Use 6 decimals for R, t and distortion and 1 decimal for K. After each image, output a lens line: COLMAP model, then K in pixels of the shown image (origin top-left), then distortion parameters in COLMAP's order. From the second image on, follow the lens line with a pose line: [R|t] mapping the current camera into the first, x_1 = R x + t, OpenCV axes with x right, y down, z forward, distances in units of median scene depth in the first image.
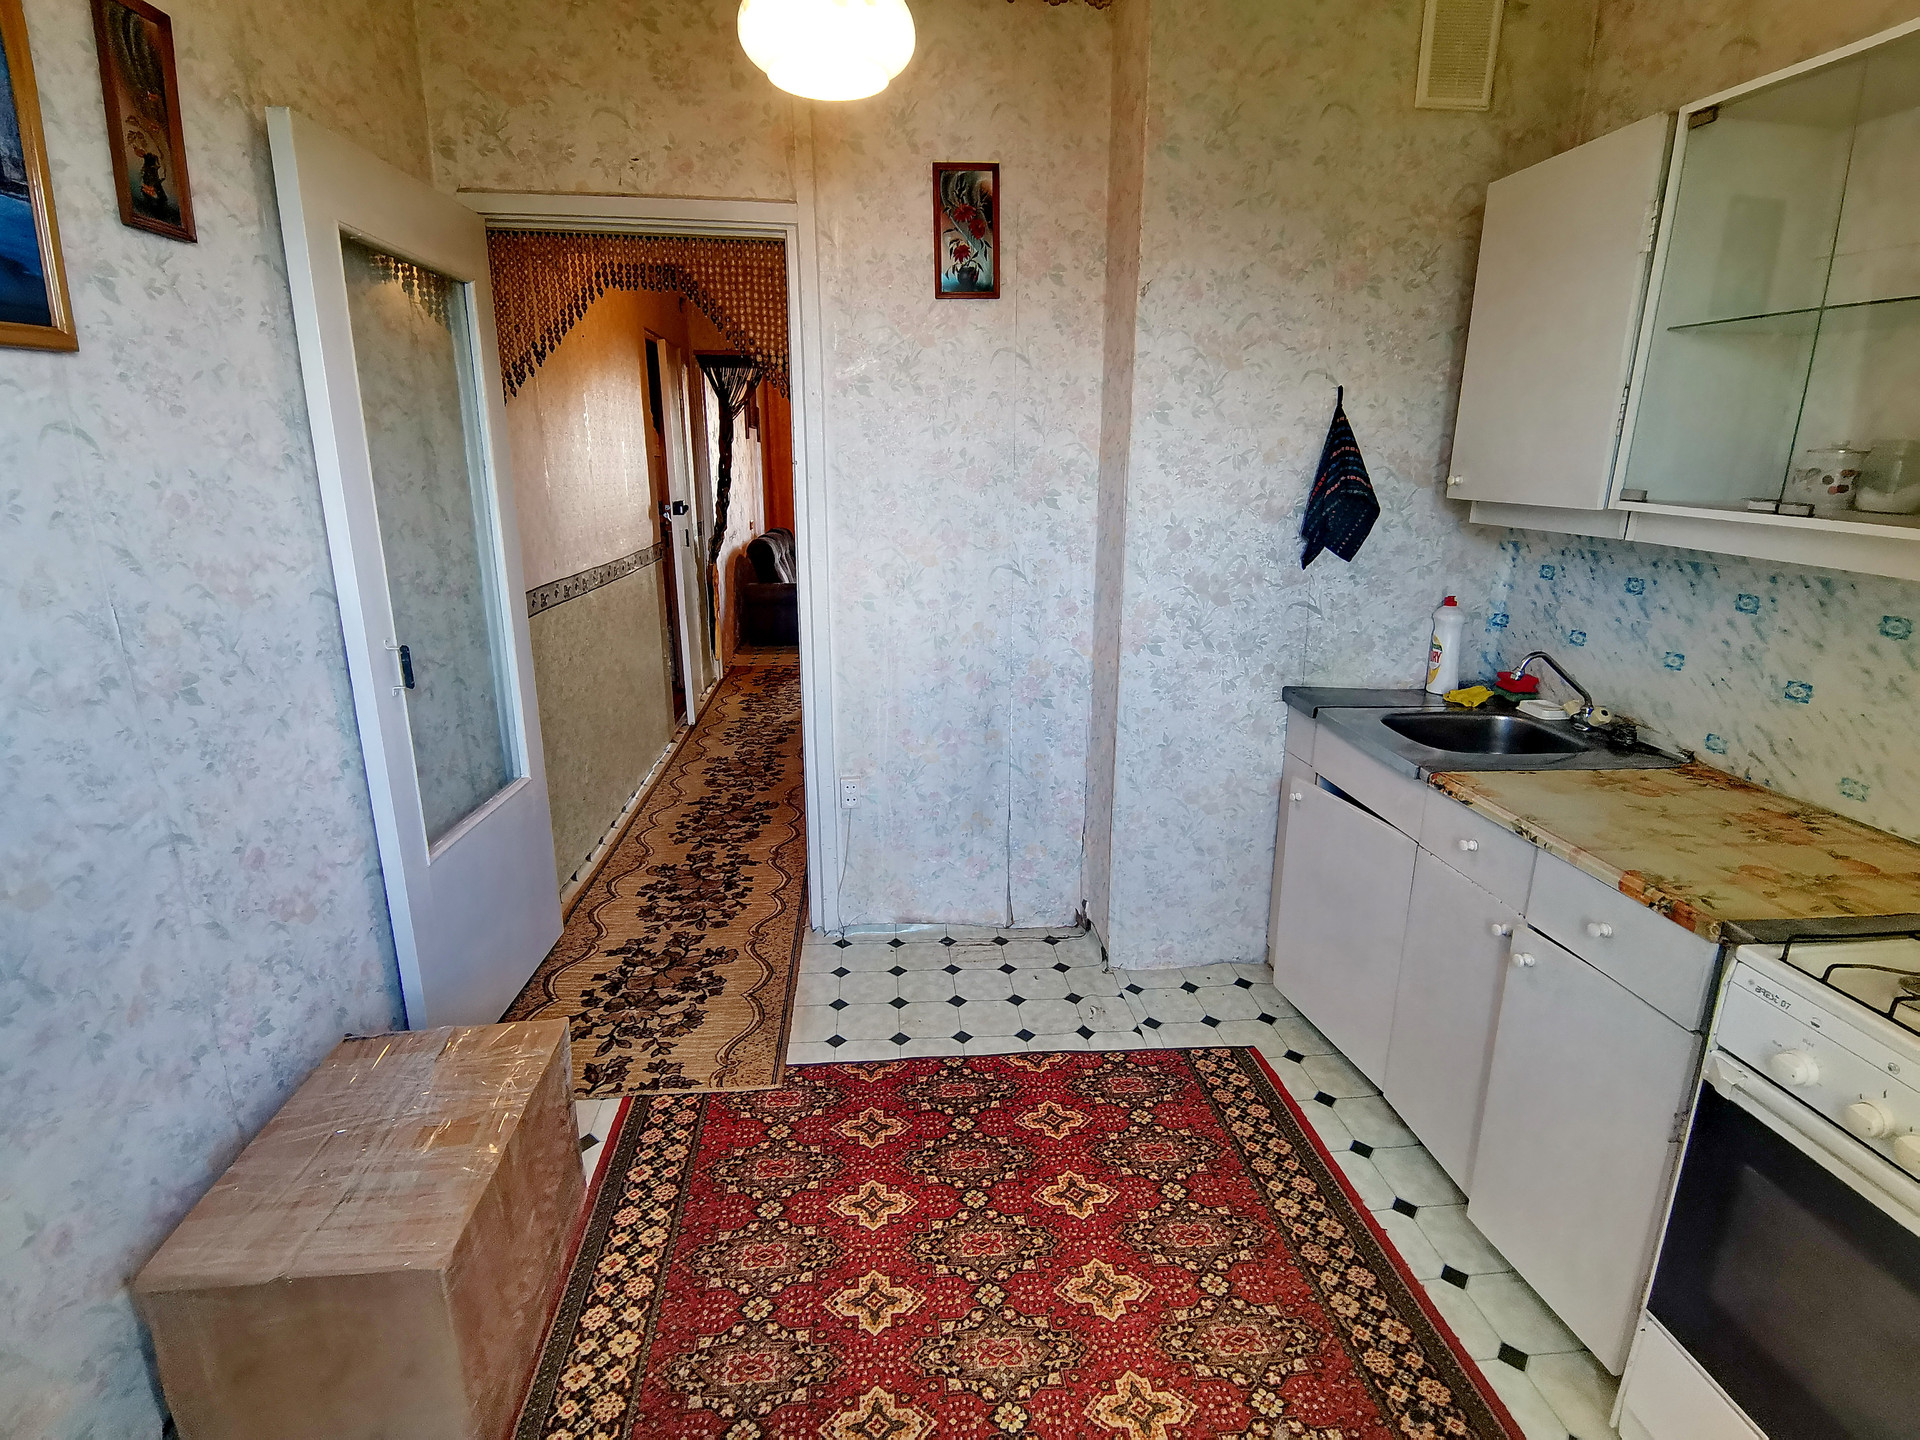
lens RADIAL K [[932.1, 0, 961.0], [0, 932.1, 727.7], [0, 0, 1]] dist [-0.006043, -0.002742]
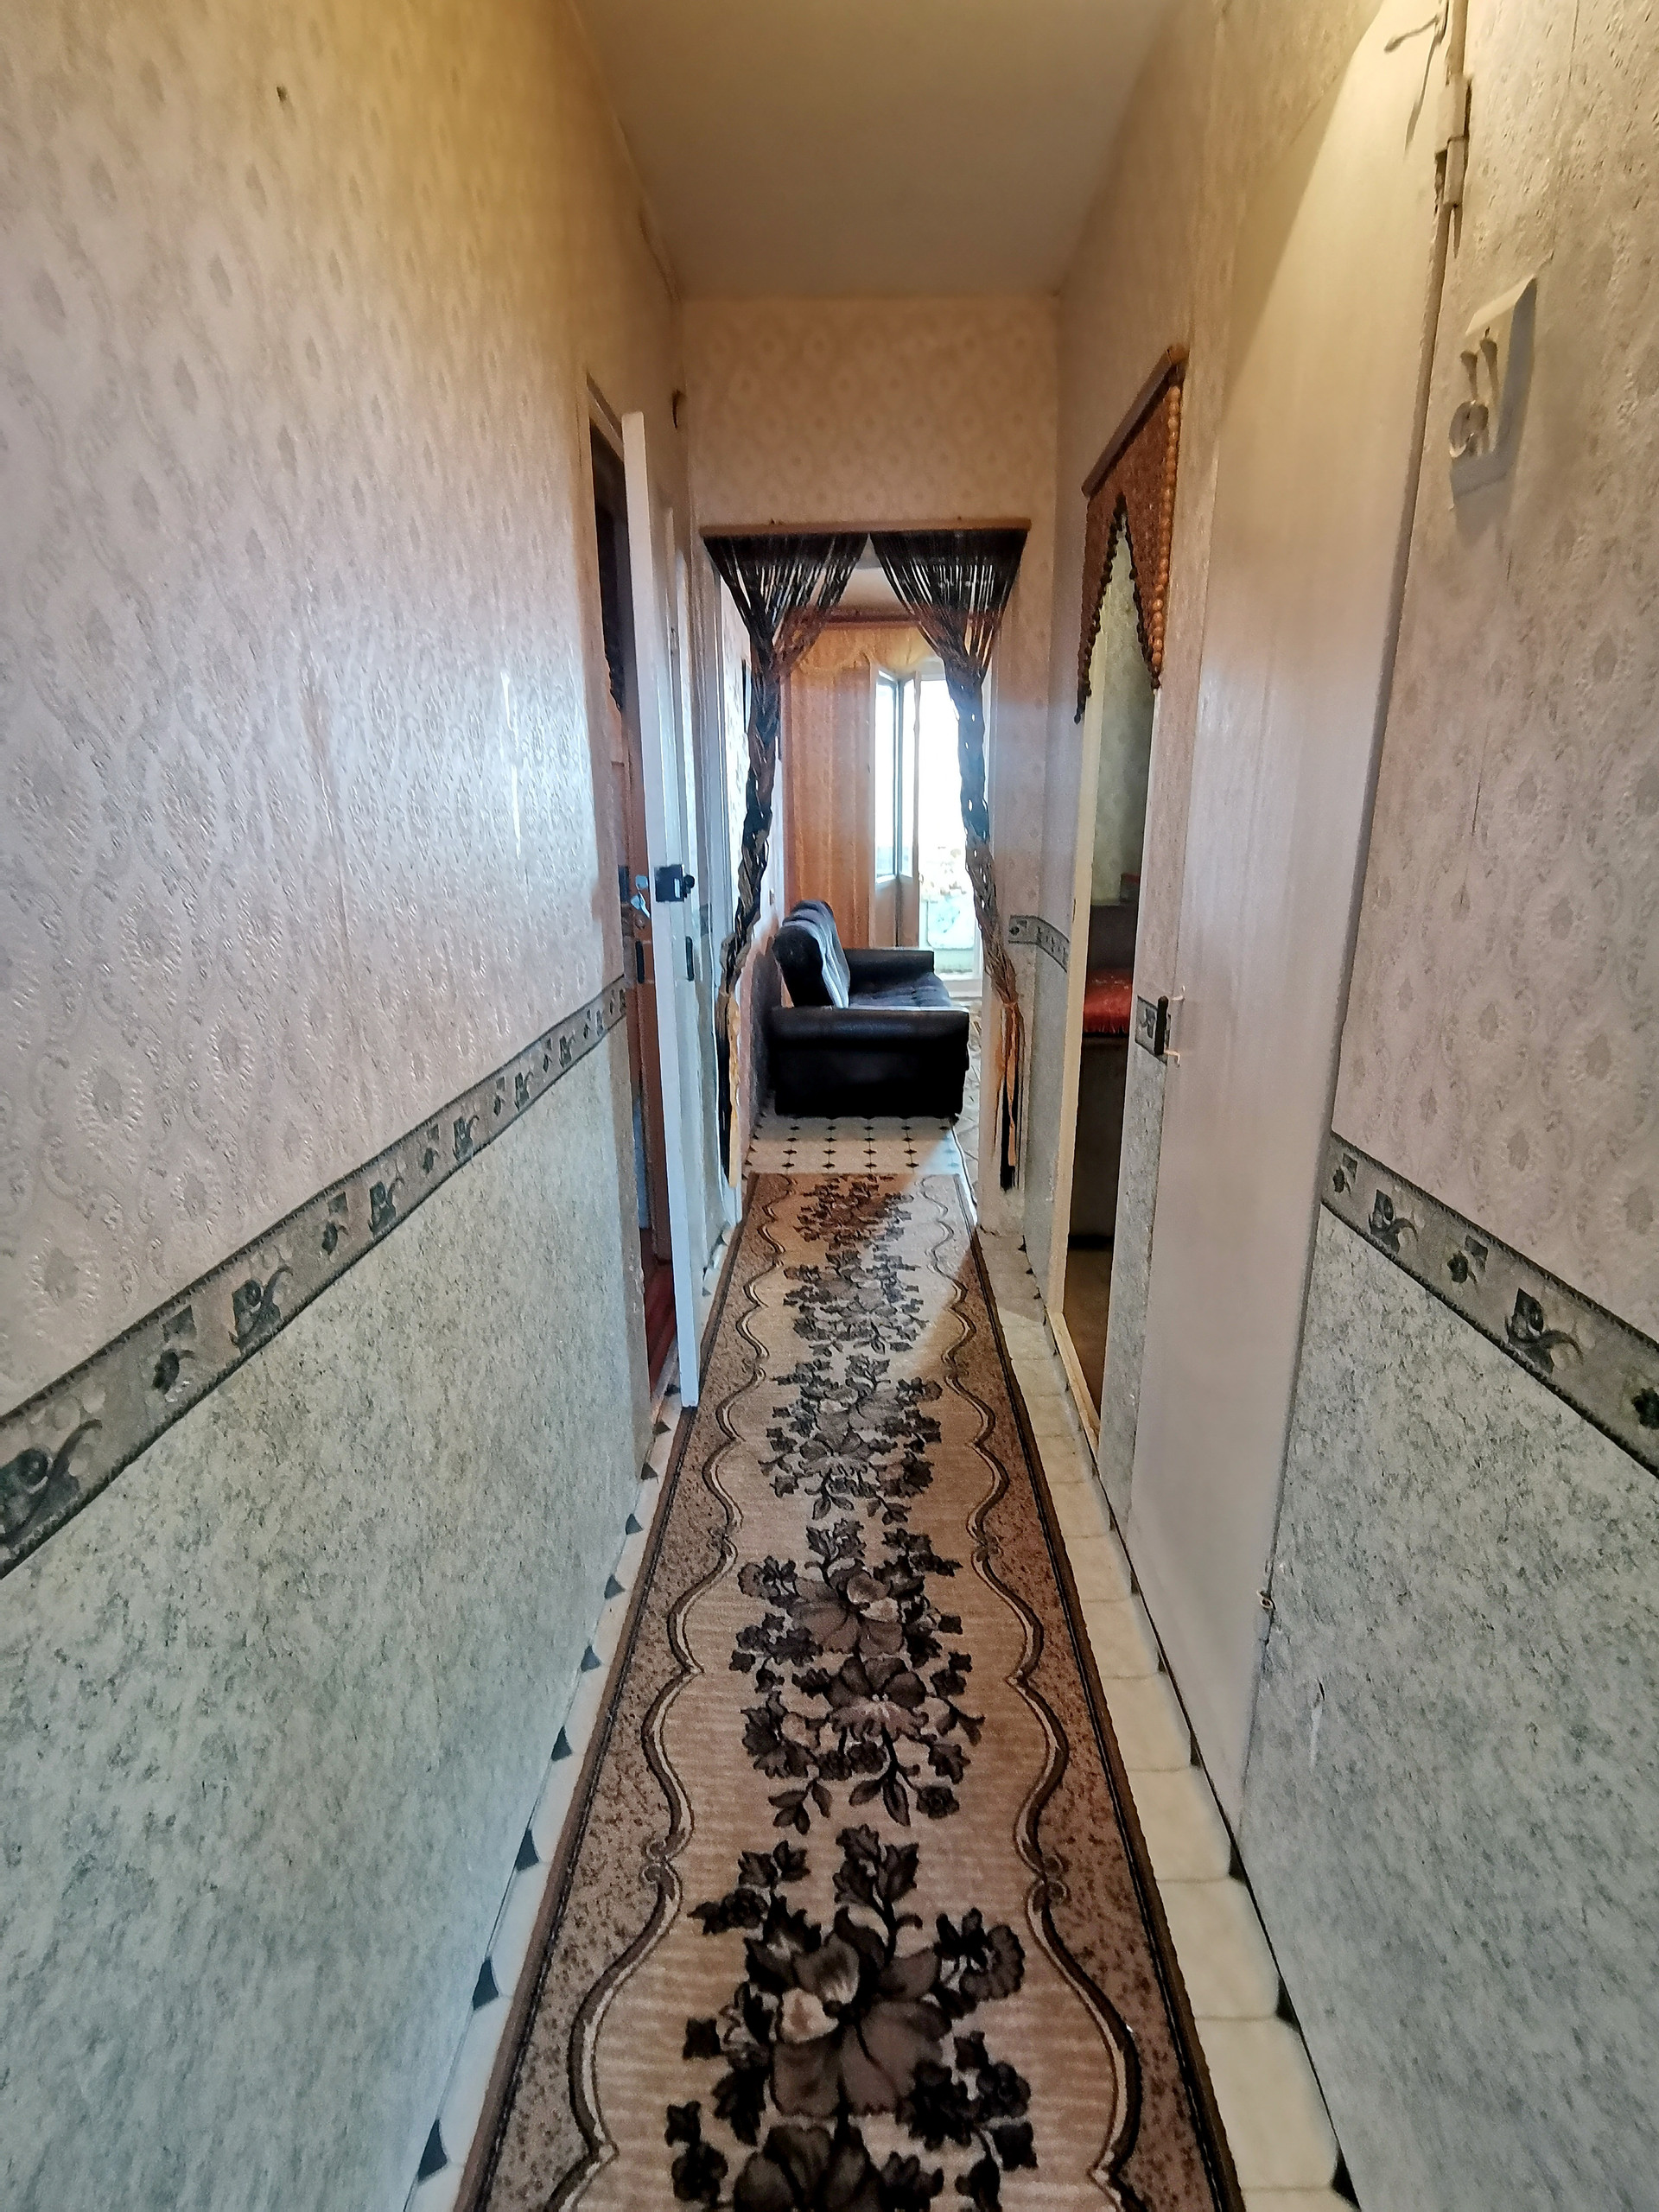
lens RADIAL K [[1073.9, 0, 833.0], [0, 1073.9, 1114.3], [0, 0, 1]] dist [-0.006043, -0.002742]
pose [[0.993135, 0.014850, -0.116026, -0.198636], [-0.014956, 0.999888, -0.000048, -0.152984], [0.116012, 0.001783, 0.993246, 0.613642]]
